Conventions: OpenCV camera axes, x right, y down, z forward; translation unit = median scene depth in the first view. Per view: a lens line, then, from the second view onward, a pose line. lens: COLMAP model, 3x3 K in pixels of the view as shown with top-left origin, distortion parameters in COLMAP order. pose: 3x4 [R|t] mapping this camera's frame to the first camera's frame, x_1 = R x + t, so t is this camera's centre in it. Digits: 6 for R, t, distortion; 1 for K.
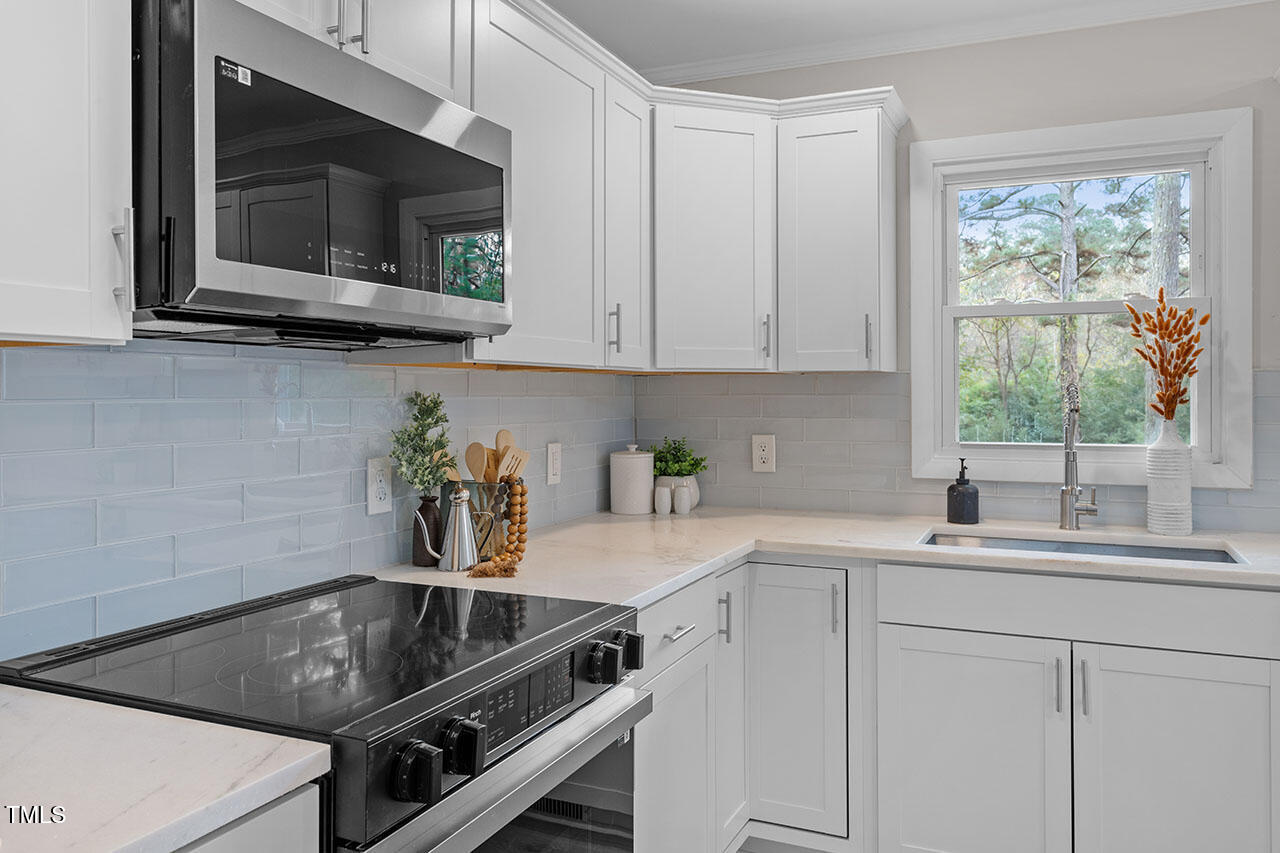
lens RADIAL K [[974.9, 0, 627.8], [0, 974.9, 392.4], [0, 0, 1]] dist [0.009506, 0.004133]
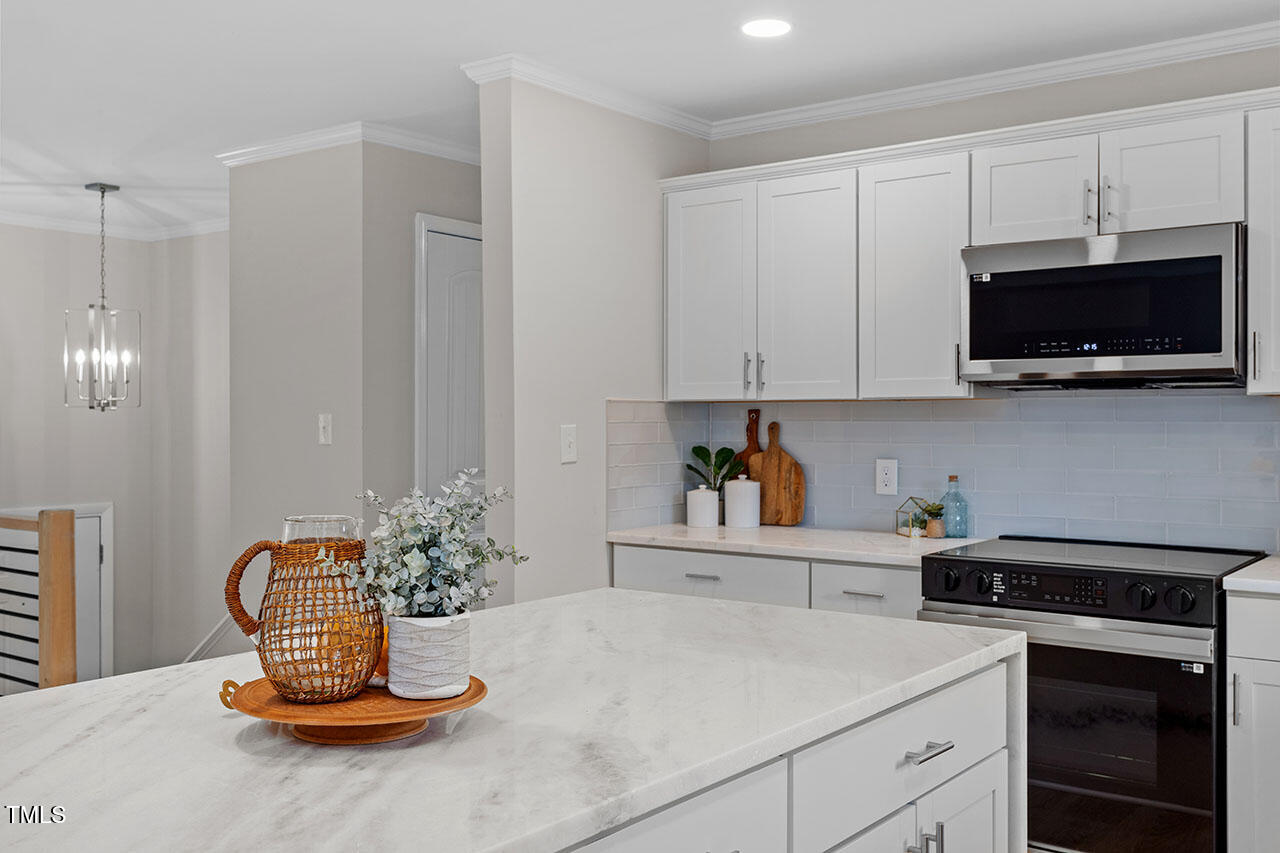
lens RADIAL K [[1248.2, 0, 630.5], [0, 1248.2, 428.6], [0, 0, 1]] dist [0.005747, 0.000000]
pose [[-0.239437, 0.009863, -0.970862, 1.450592], [-0.000146, 0.999948, 0.010194, -0.001890], [0.970912, 0.002583, -0.239424, 0.495719]]
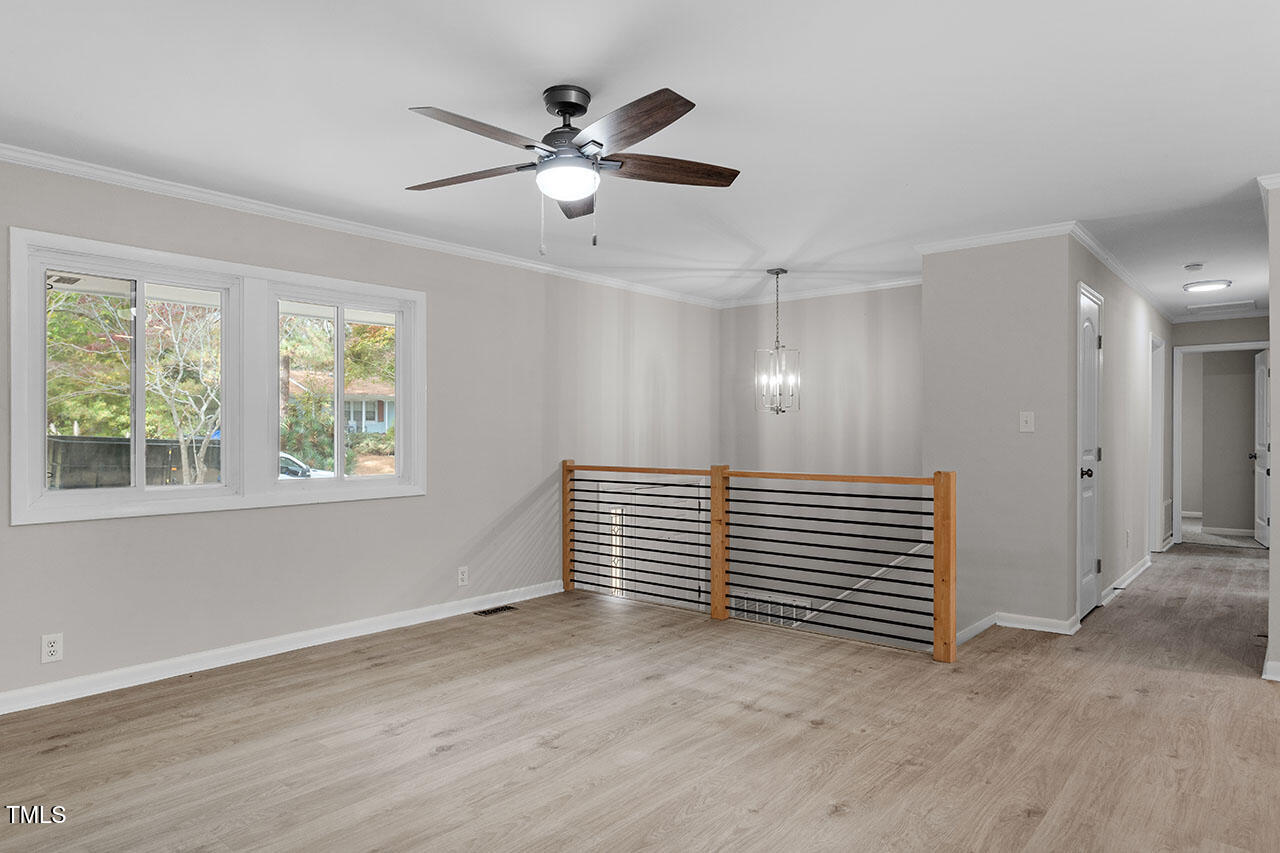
lens RADIAL K [[770.9, 0, 639.8], [0, 770.9, 436.4], [0, 0, 1]] dist [0.003791, 0.000975]
pose [[-0.274225, 0.008866, -0.961625, 1.739115], [0.001199, 0.999960, 0.008878, 0.039989], [0.961665, 0.001282, -0.274224, -0.945763]]
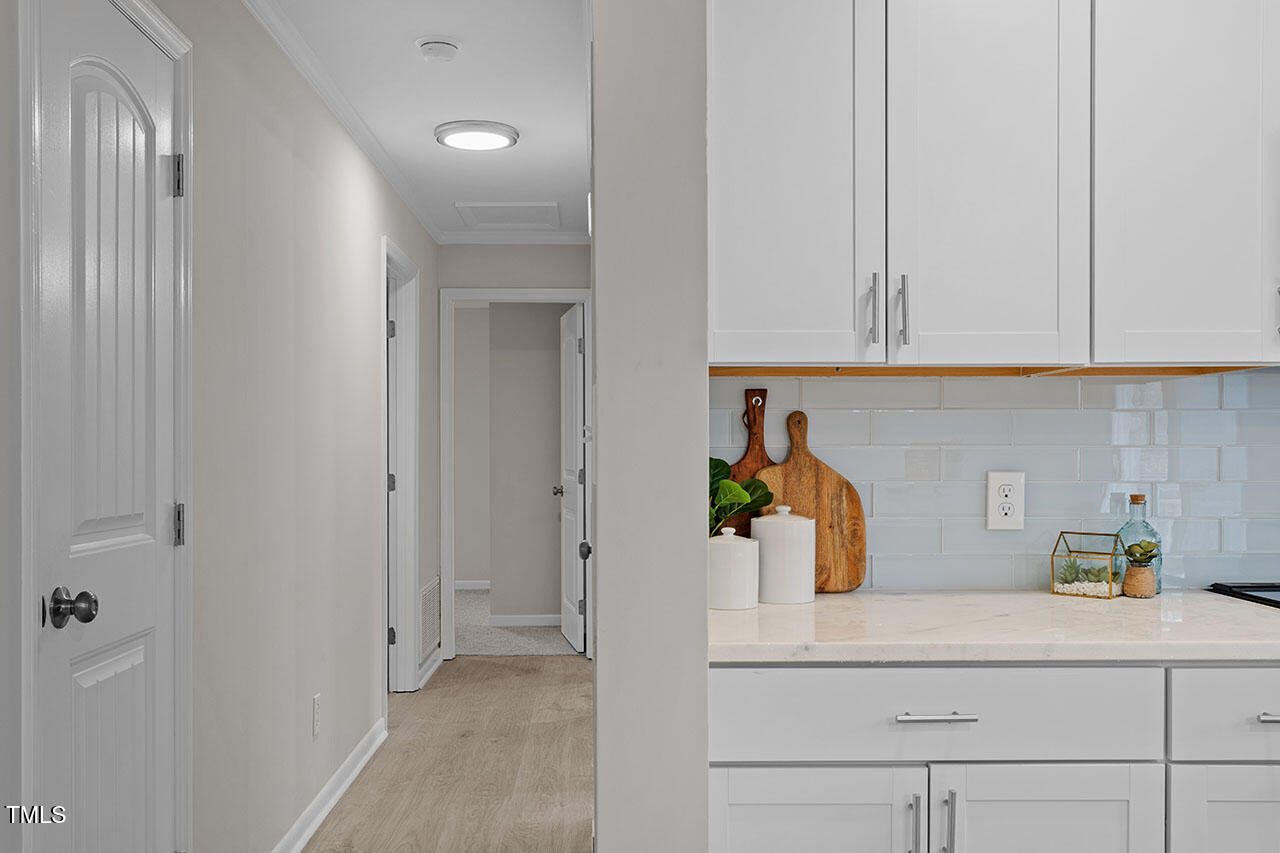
lens RADIAL K [[1164.2, 0, 636.5], [0, 1164.2, 437.9], [0, 0, 1]] dist [0.005883, -0.002722]
pose [[0.440903, -0.003847, -0.897546, 0.343981], [0.000110, 0.999991, -0.004233, 0.036858], [0.897555, 0.001768, 0.440900, -0.357111]]
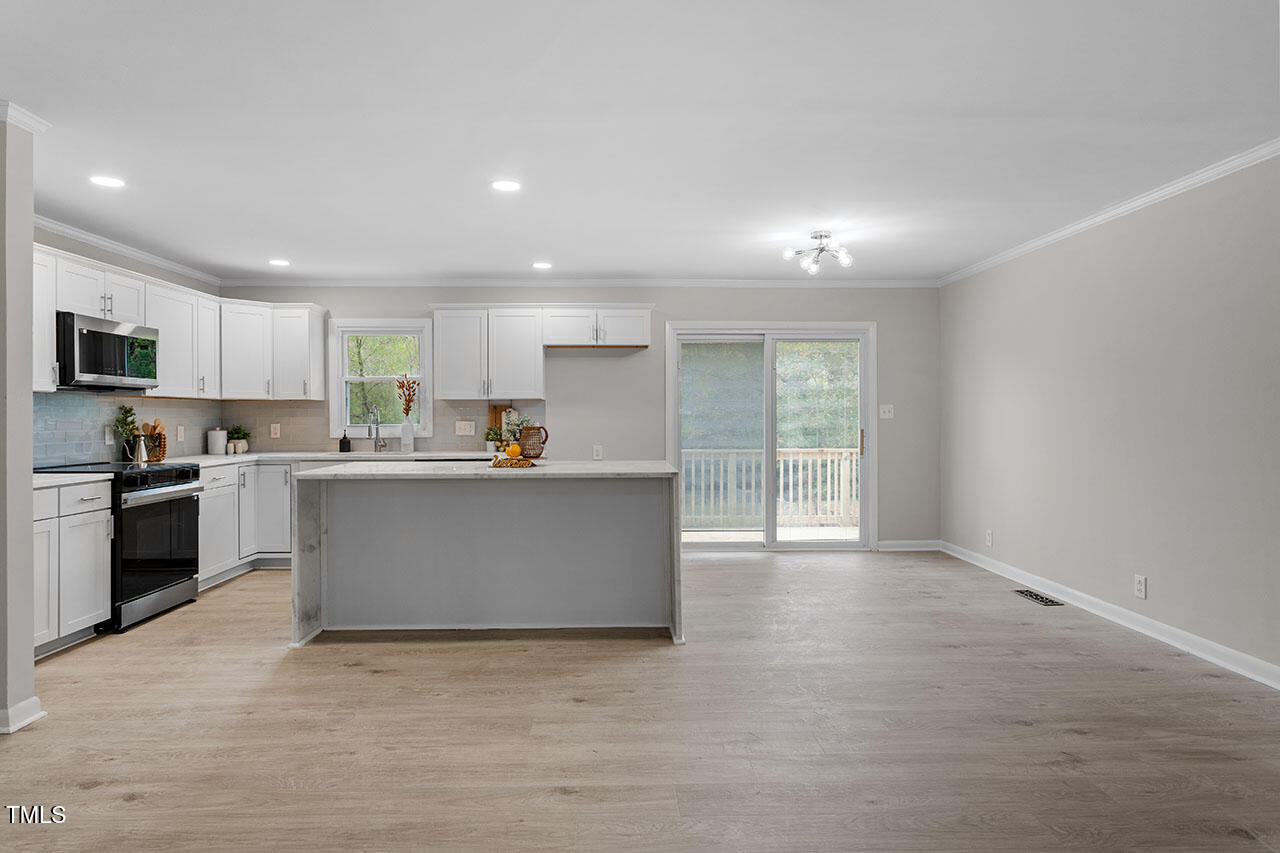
lens RADIAL K [[720.6, 0, 629.7], [0, 720.6, 420.7], [0, 0, 1]] dist [-0.007767, 0.003467]
pose [[0.903556, -0.003605, 0.428455, 0.244657], [0.001092, 0.999981, 0.006113, 0.035136], [-0.428469, -0.005055, 0.903542, -1.662640]]
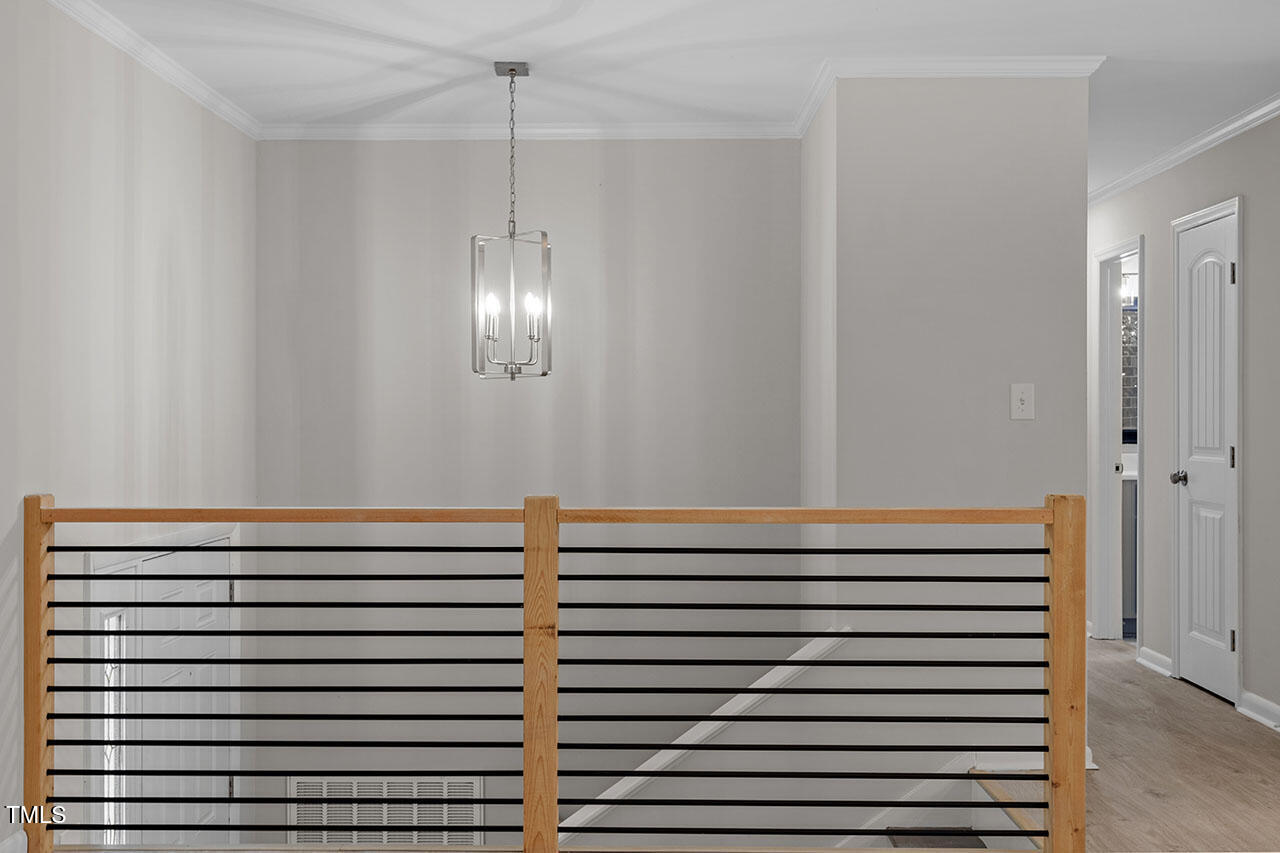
lens RADIAL K [[1359.3, 0, 640.1], [0, 1359.3, 423.6], [0, 0, 1]] dist [0.008467, 0.000000]
pose [[0.400688, 0.003398, -0.916208, 1.127124], [-0.001831, 0.999994, 0.002908, 0.049237], [0.916213, 0.000512, 0.400692, -1.854289]]
